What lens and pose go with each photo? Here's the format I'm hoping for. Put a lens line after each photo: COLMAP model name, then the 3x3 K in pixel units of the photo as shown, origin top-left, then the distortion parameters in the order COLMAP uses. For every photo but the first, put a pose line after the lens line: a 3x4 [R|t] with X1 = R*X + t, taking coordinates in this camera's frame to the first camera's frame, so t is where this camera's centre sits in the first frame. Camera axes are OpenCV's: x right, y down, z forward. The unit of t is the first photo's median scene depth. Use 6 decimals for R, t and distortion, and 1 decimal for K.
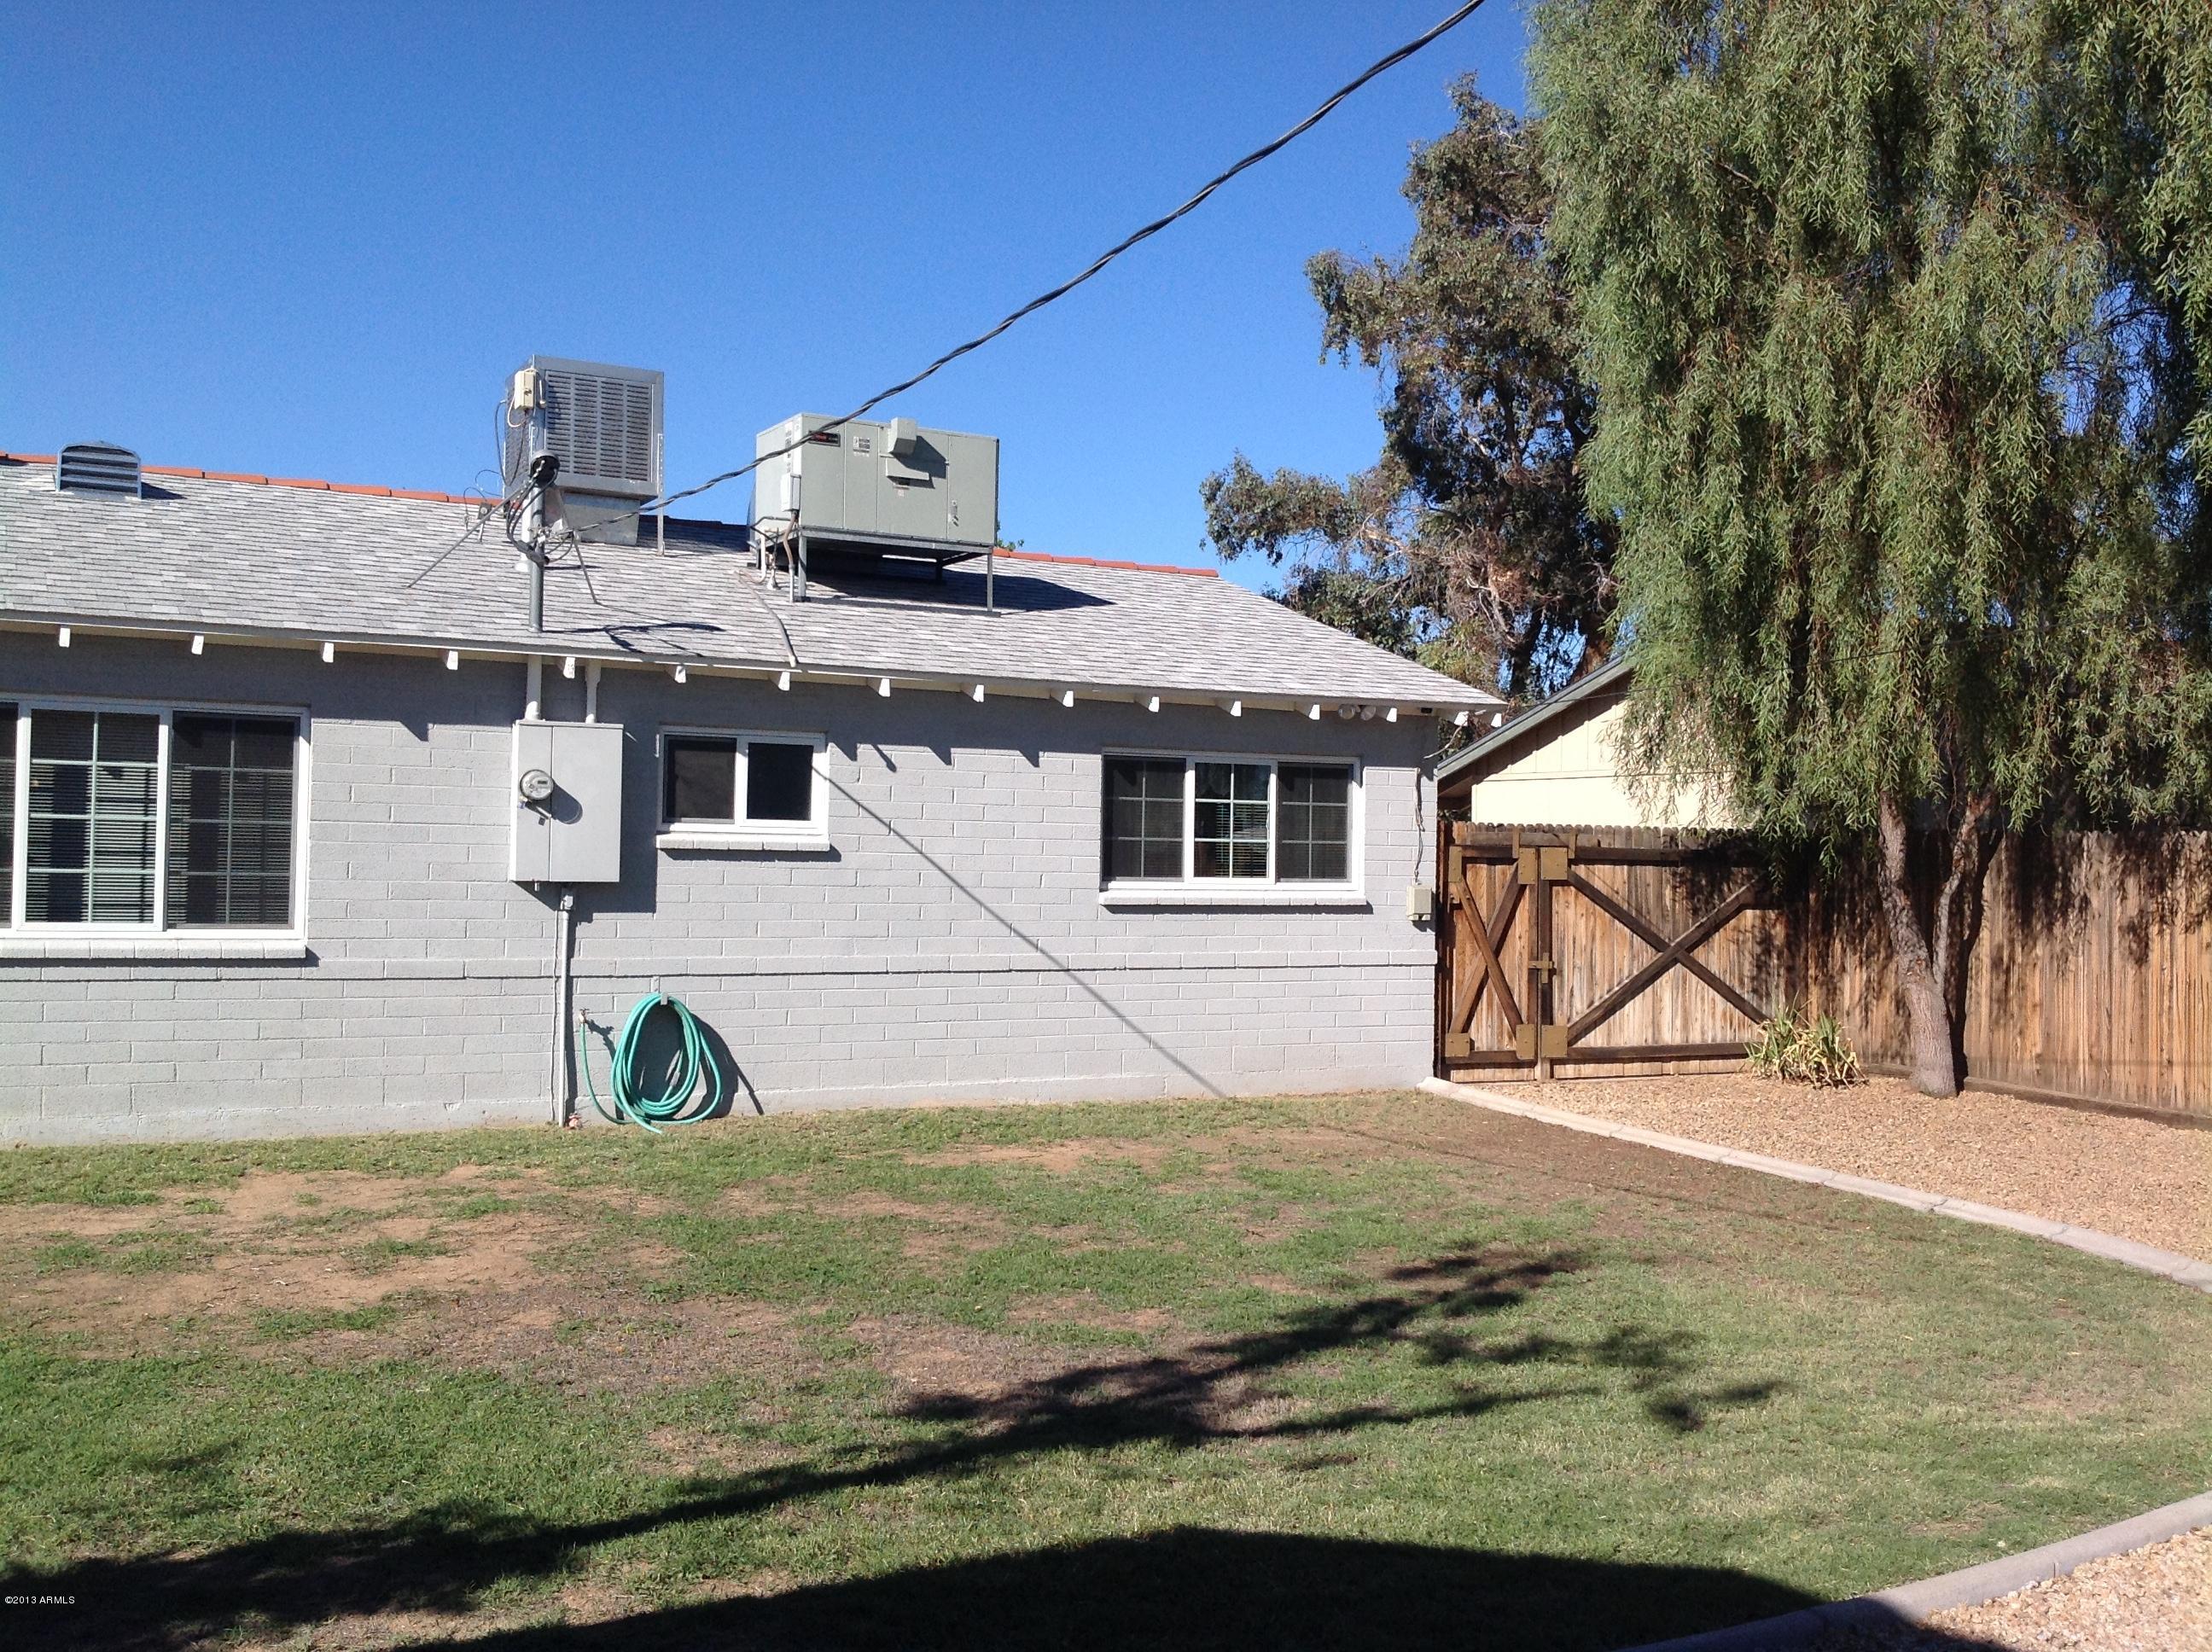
lens RADIAL K [[2097.6, 0, 1111.8], [0, 2097.6, 829.4], [0, 0, 1]] dist [0.193625, -0.495291]
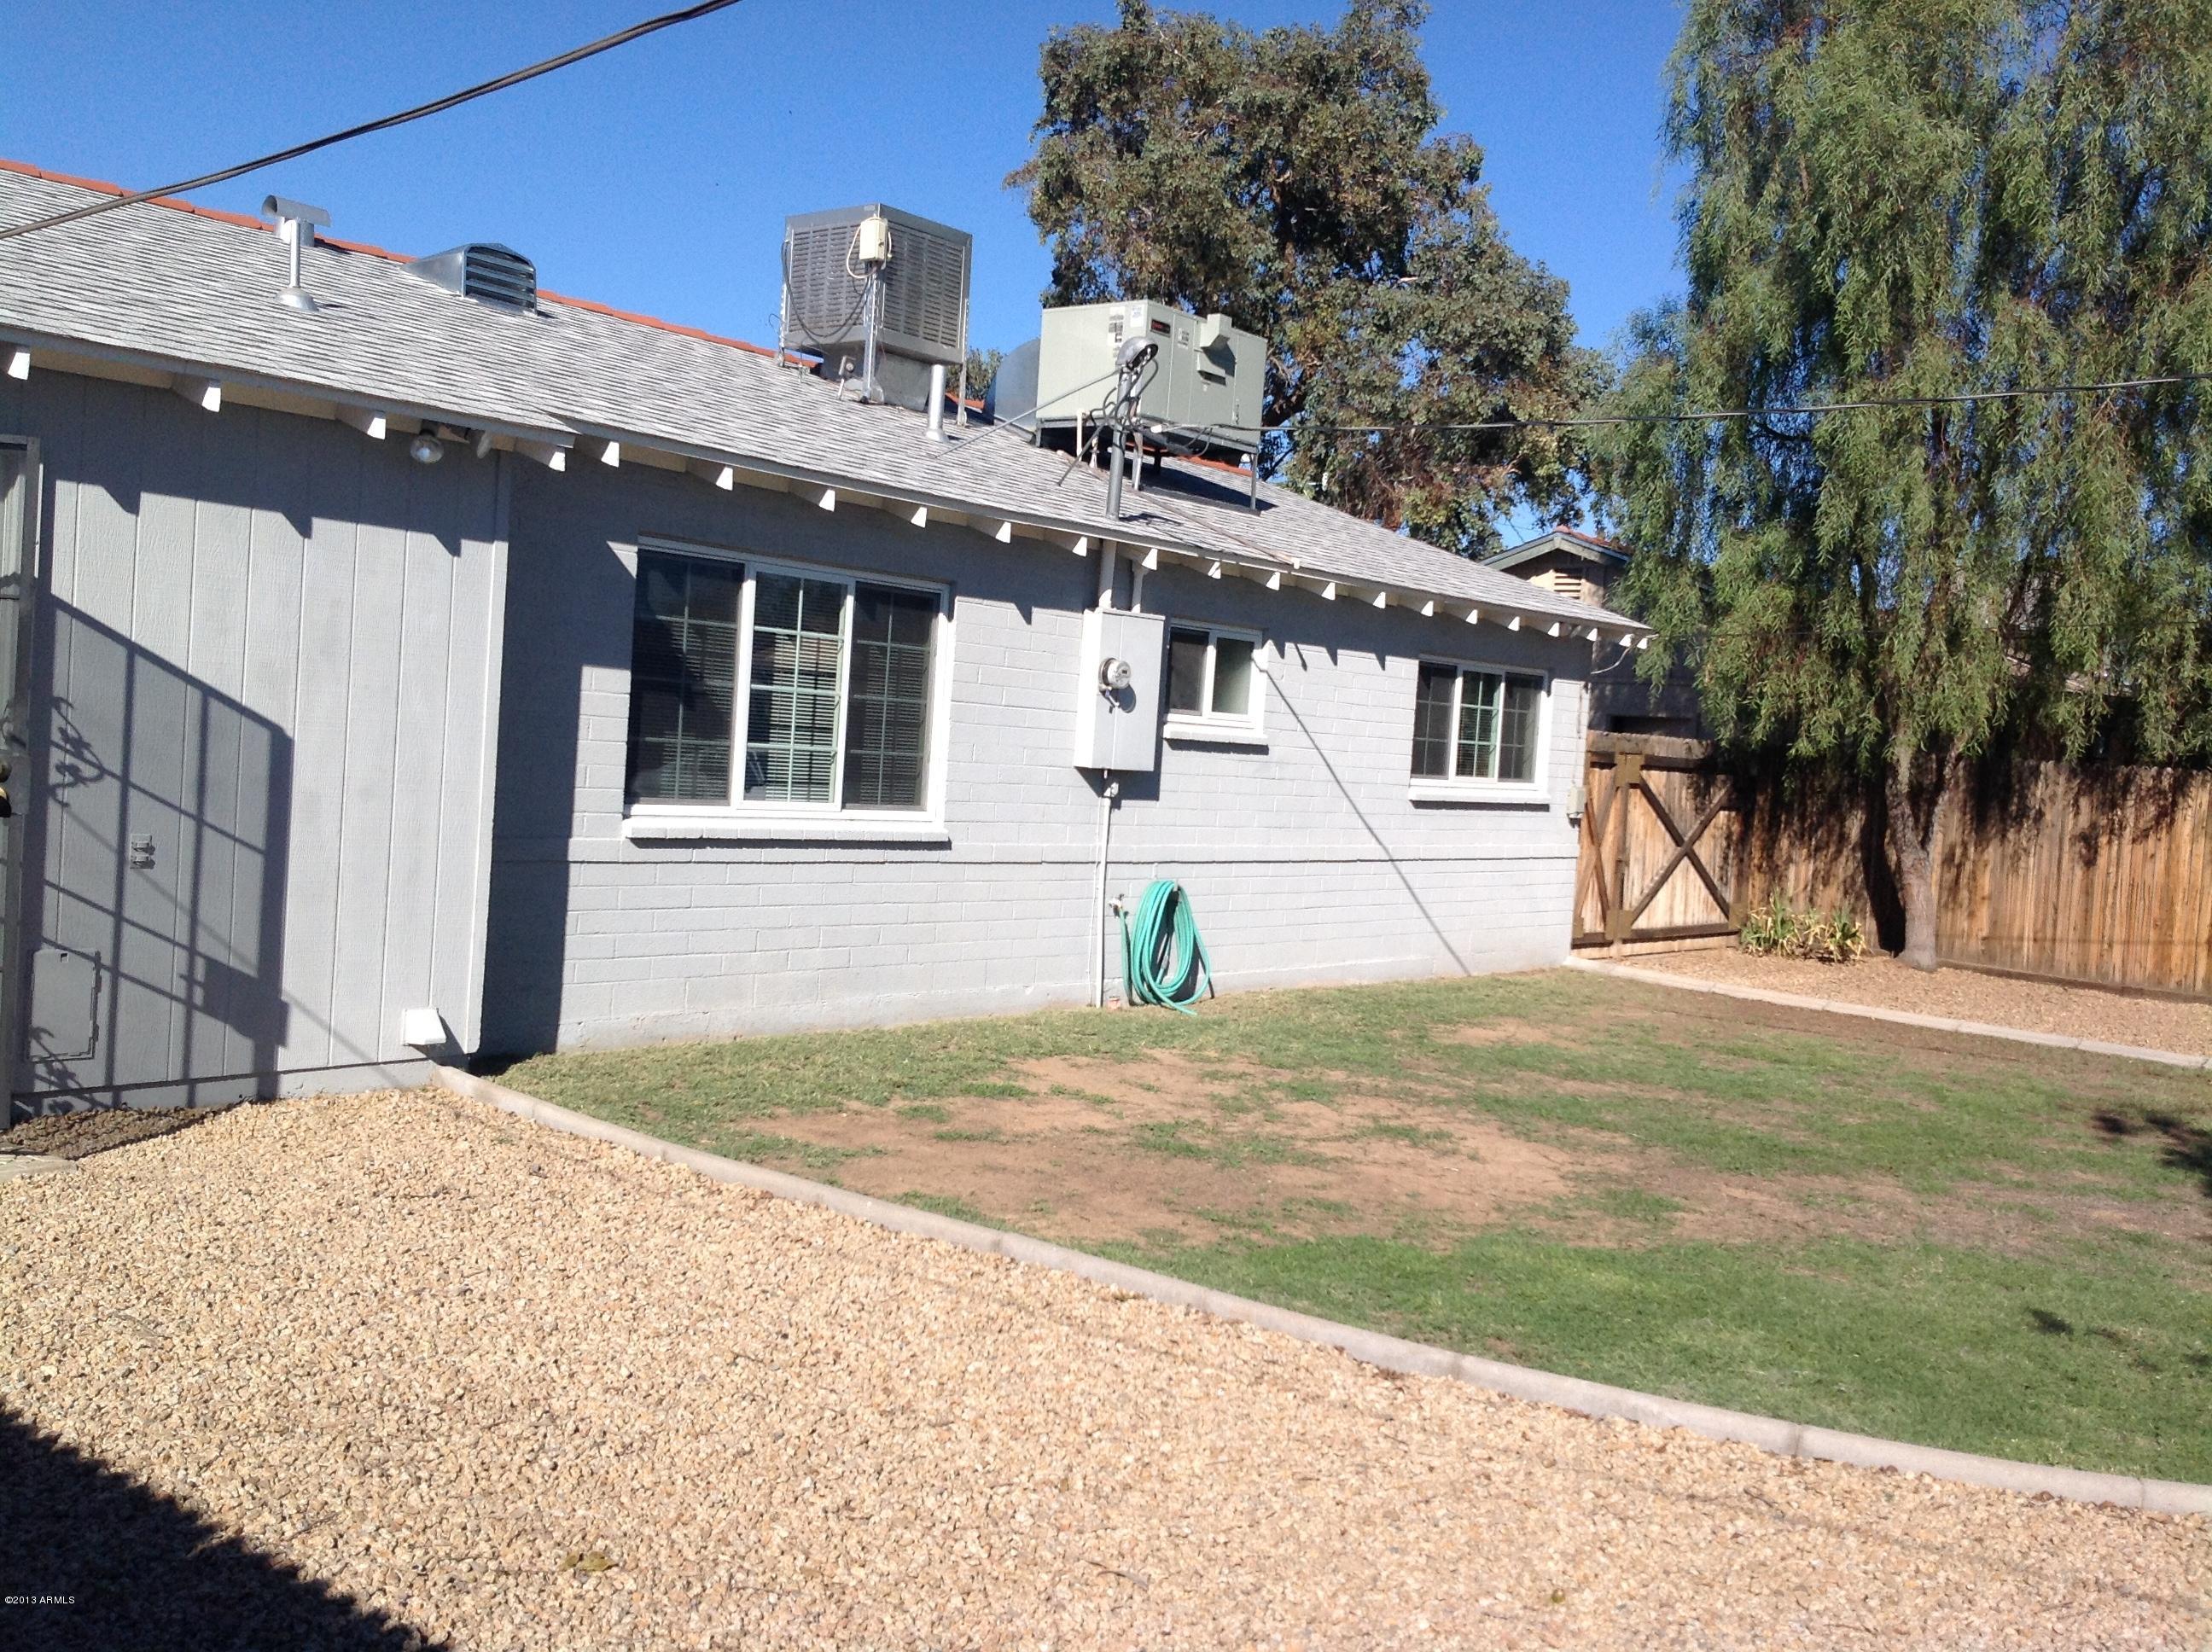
lens RADIAL K [[2097.6, 0, 1111.8], [0, 2097.6, 829.4], [0, 0, 1]] dist [0.193625, -0.495291]
pose [[0.922306, 0.022400, 0.385810, -0.614395], [-0.048410, 0.997152, 0.057834, -0.004333], [-0.383416, -0.072017, 0.920764, 0.072364]]
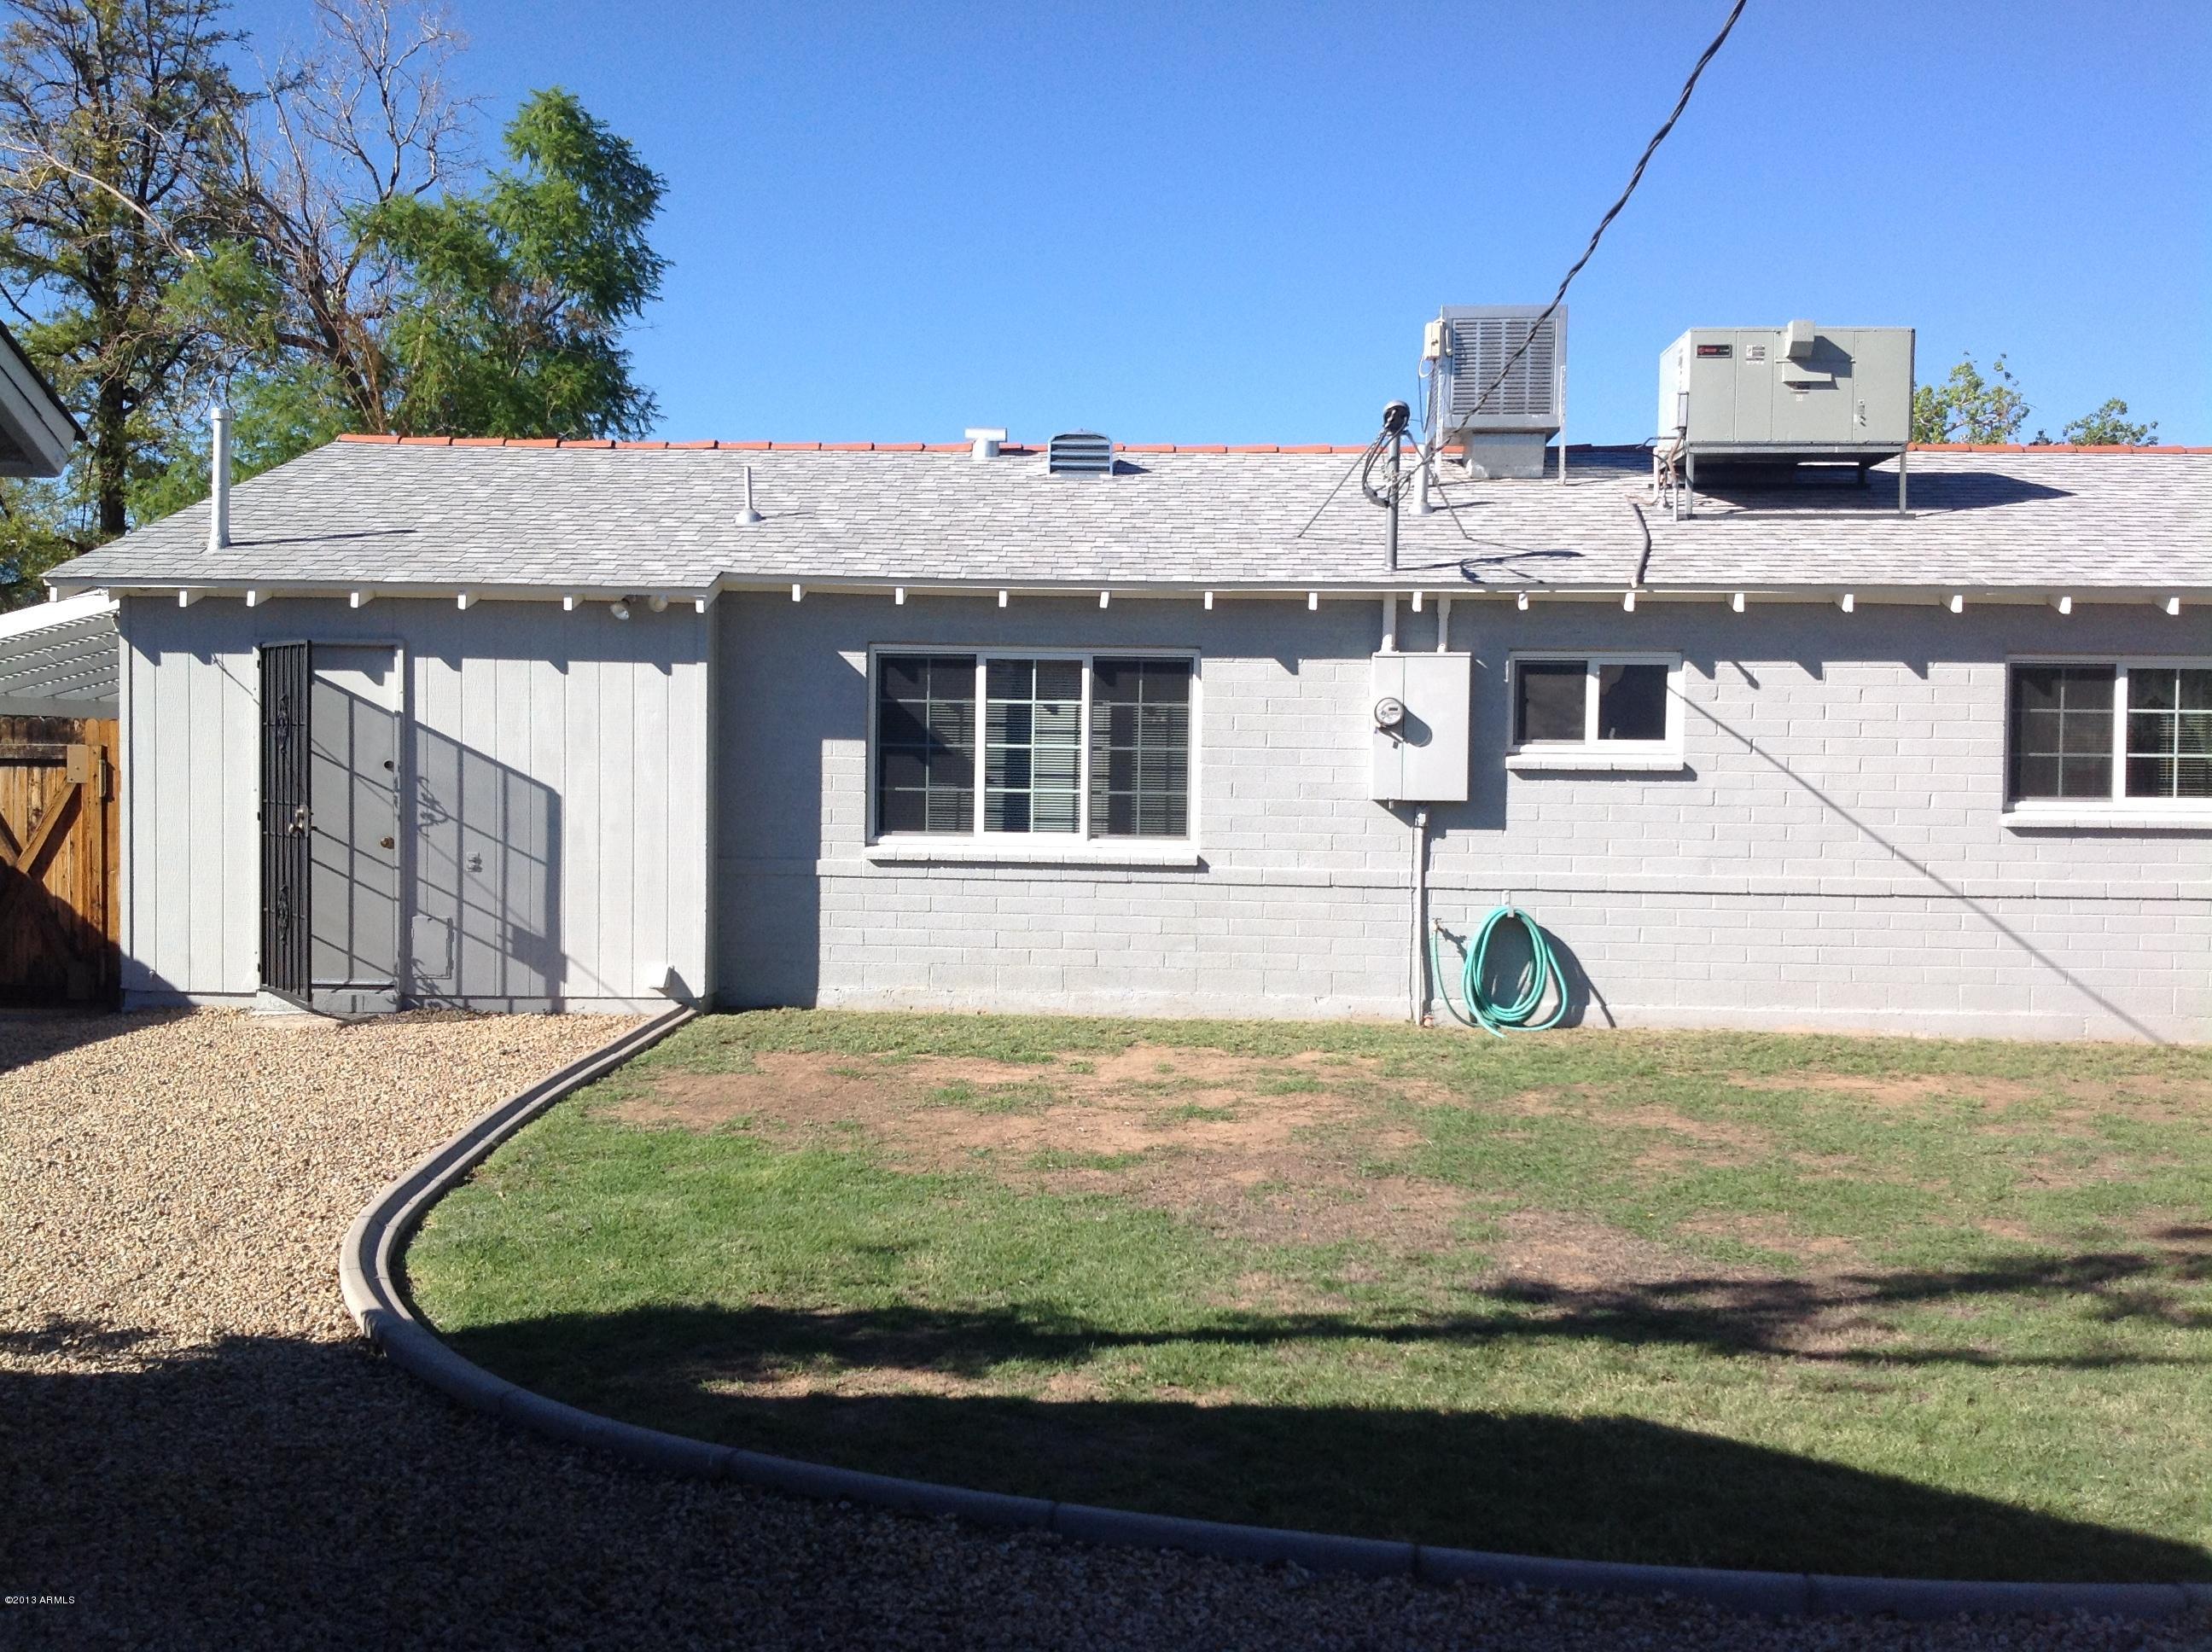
lens RADIAL K [[2097.6, 0, 1111.8], [0, 2097.6, 829.4], [0, 0, 1]] dist [0.193625, -0.495291]
pose [[0.856311, 0.007284, -0.516409, 0.155962], [0.010683, 0.999437, 0.031812, 0.003438], [0.516350, -0.032758, 0.855751, -0.001701]]
